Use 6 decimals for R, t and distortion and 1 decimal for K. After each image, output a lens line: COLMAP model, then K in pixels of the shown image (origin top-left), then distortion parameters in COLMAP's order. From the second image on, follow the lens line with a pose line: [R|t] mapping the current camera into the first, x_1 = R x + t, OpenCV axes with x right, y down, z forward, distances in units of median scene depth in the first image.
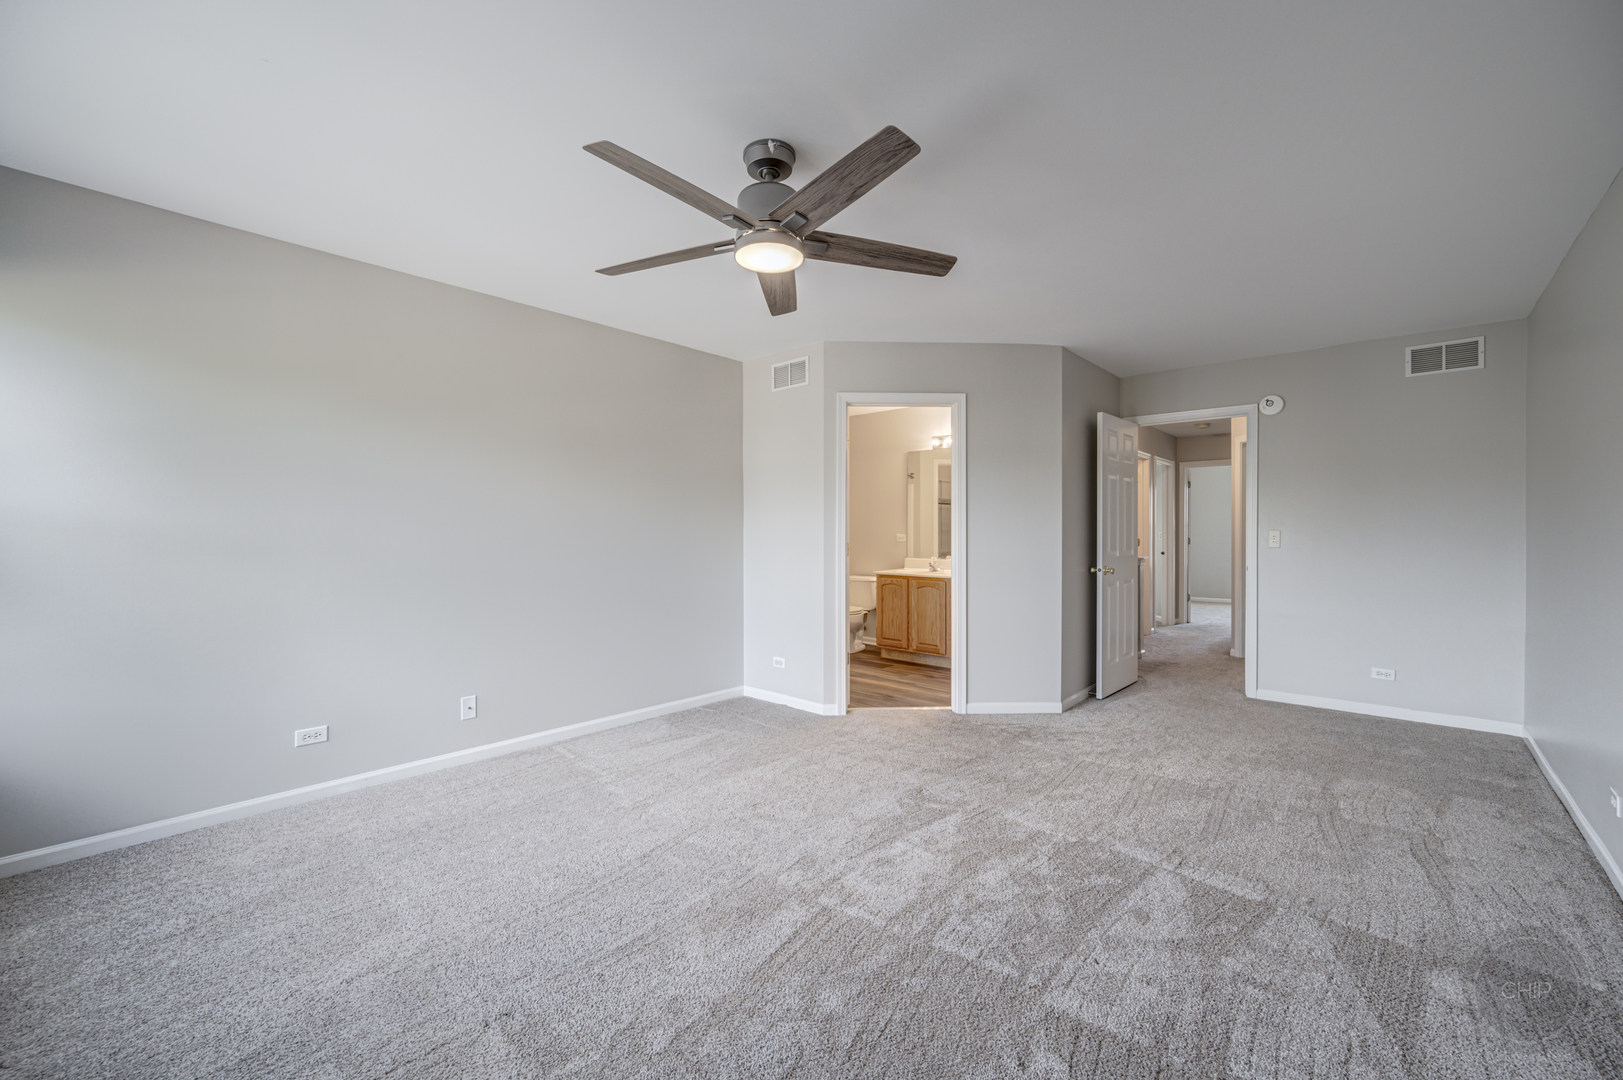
lens RADIAL K [[650.7, 0, 818.9], [0, 650.7, 544.1], [0, 0, 1]] dist [-0.002893, 0.000363]
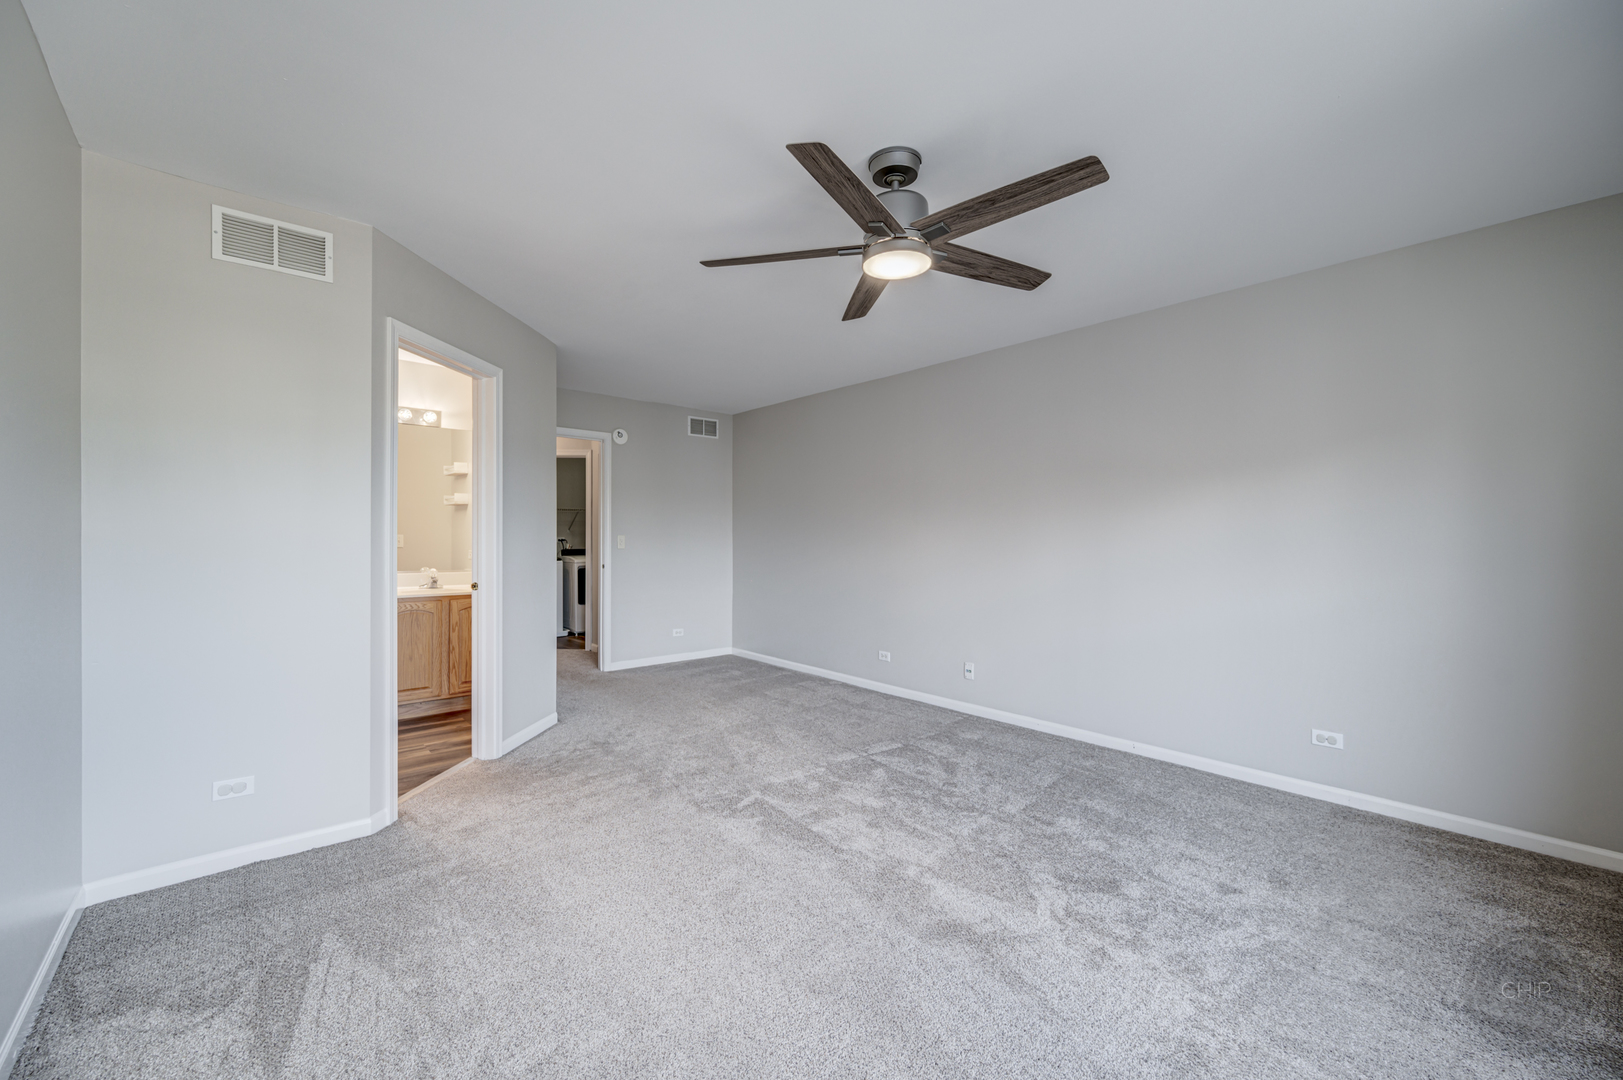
lens RADIAL K [[650.7, 0, 808.6], [0, 650.7, 536.9], [0, 0, 1]] dist [-0.002893, 0.000363]
pose [[0.117406, 0.001460, 0.993083, -0.608279], [0.015755, 0.999870, -0.003333, -0.008941], [-0.992959, 0.016038, 0.117368, 0.568809]]
